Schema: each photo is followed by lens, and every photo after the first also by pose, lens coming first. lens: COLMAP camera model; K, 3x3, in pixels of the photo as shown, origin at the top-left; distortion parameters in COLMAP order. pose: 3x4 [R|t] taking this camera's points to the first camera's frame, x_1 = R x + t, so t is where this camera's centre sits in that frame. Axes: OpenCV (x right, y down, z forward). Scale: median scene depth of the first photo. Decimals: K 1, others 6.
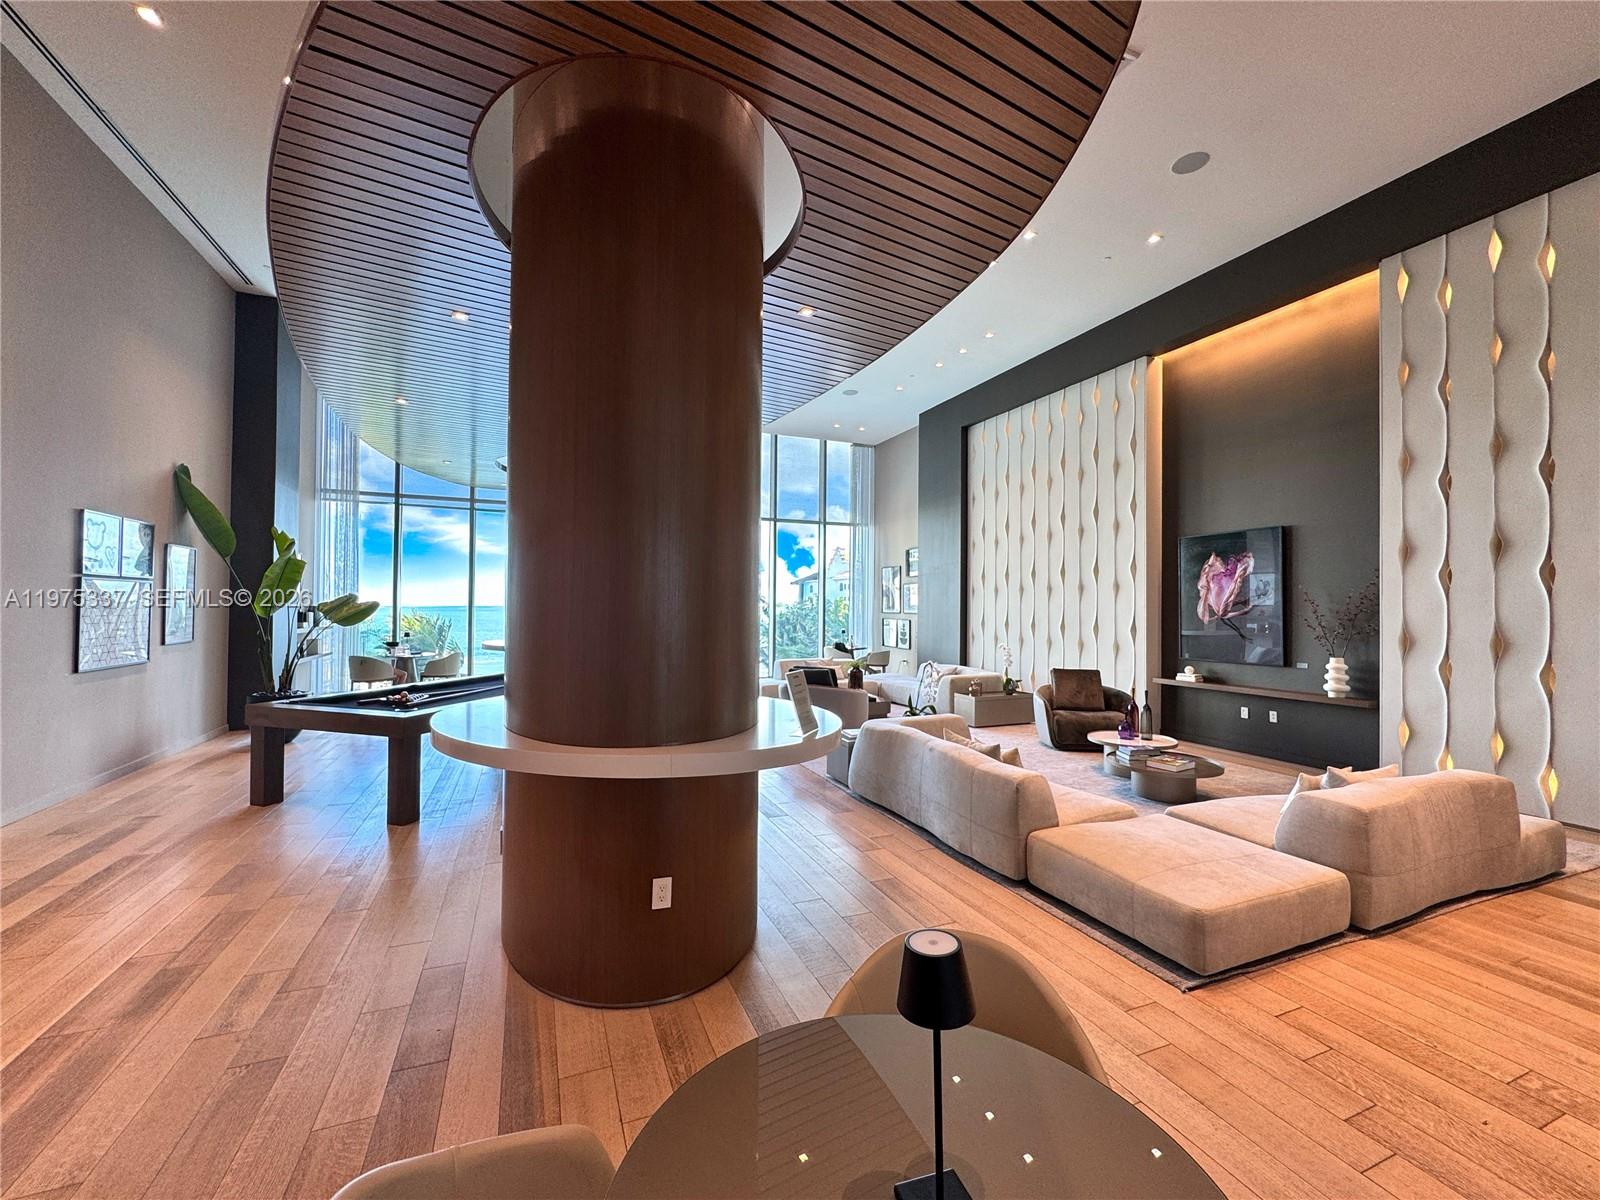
lens RADIAL K [[645.5, 0, 801.4], [0, 645.5, 594.8], [0, 0, 1]] dist [-0.000341, -0.000198]
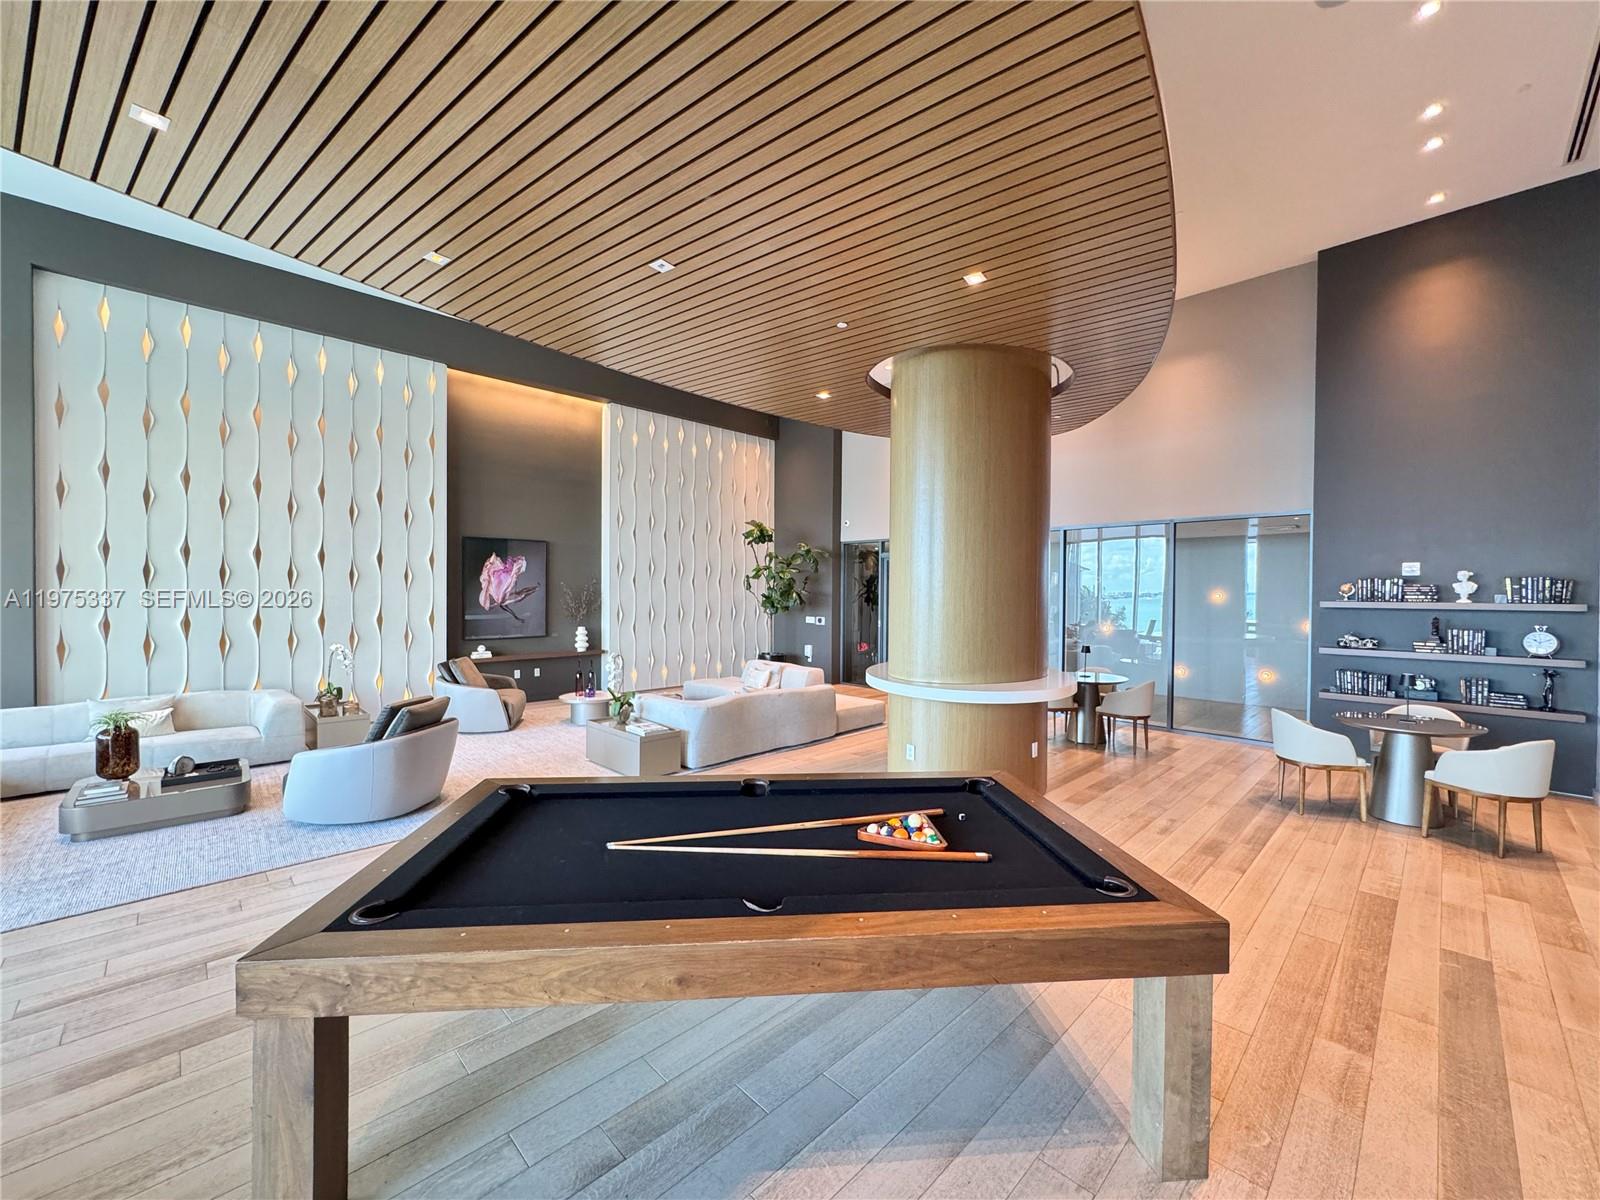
lens RADIAL K [[645.5, 0, 798.5], [0, 645.5, 599.7], [0, 0, 1]] dist [-0.000341, -0.000198]
pose [[-0.379793, -0.026518, 0.924691, -0.785852], [-0.025826, 0.999503, 0.018056, -0.012777], [-0.924711, -0.017023, -0.380289, 0.979865]]
